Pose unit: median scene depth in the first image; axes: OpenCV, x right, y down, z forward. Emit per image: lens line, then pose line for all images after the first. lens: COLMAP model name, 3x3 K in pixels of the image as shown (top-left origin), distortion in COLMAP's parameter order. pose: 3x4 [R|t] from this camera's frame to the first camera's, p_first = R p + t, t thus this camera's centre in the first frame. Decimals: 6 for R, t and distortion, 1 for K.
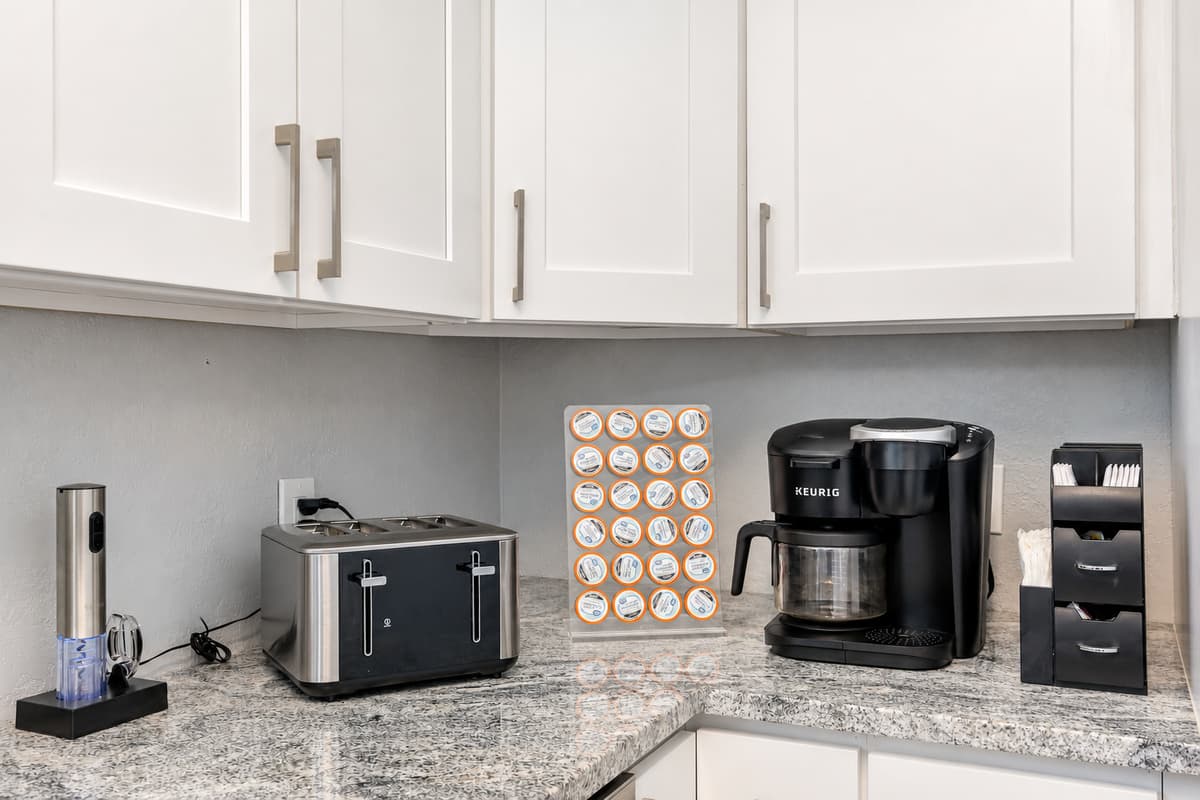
lens RADIAL K [[868.0, 0, 600.0], [0, 868.0, 400.0], [0, 0, 1]] dist [0.003224, -0.001574]
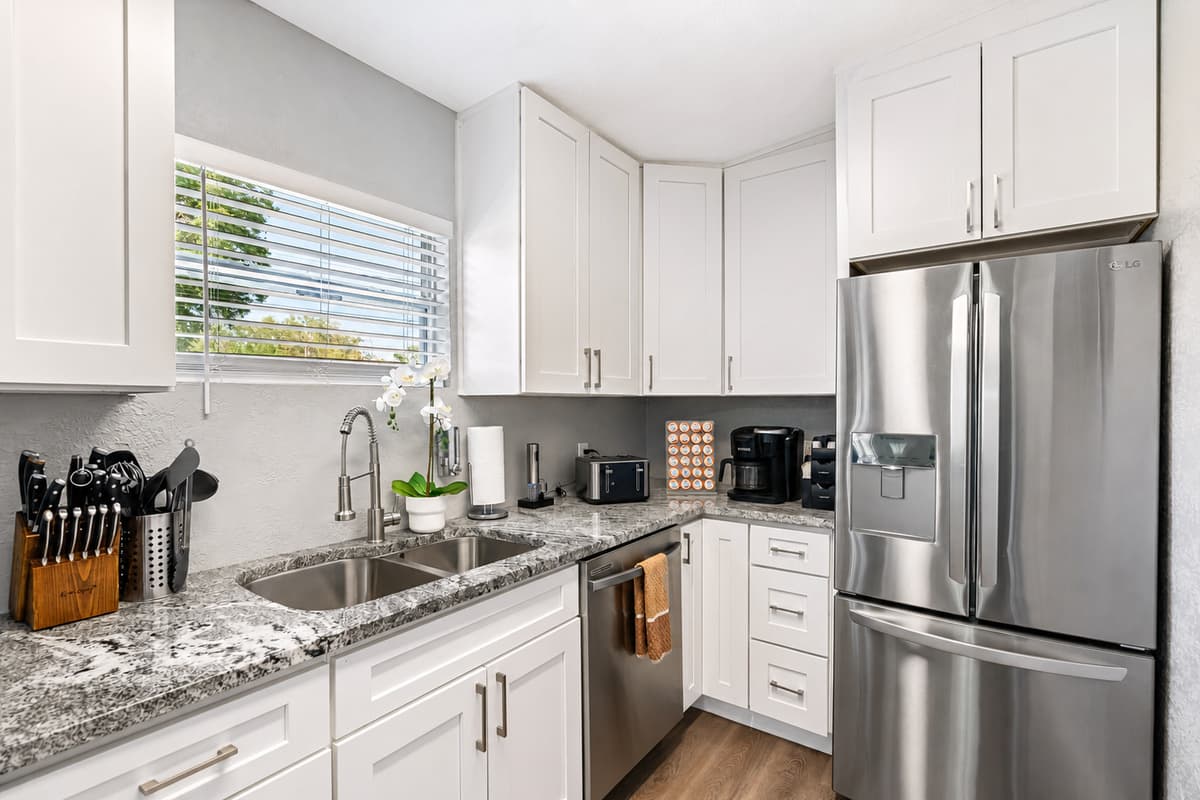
lens RADIAL K [[544.9, 0, 600.0], [0, 544.9, 400.0], [0, 0, 1]] dist [-0.001425, 0.000003]
pose [[0.975421, -0.003699, -0.220318, 0.176088], [0.002317, 0.999976, -0.006527, -0.062570], [0.220337, 0.005856, 0.975406, -1.065185]]
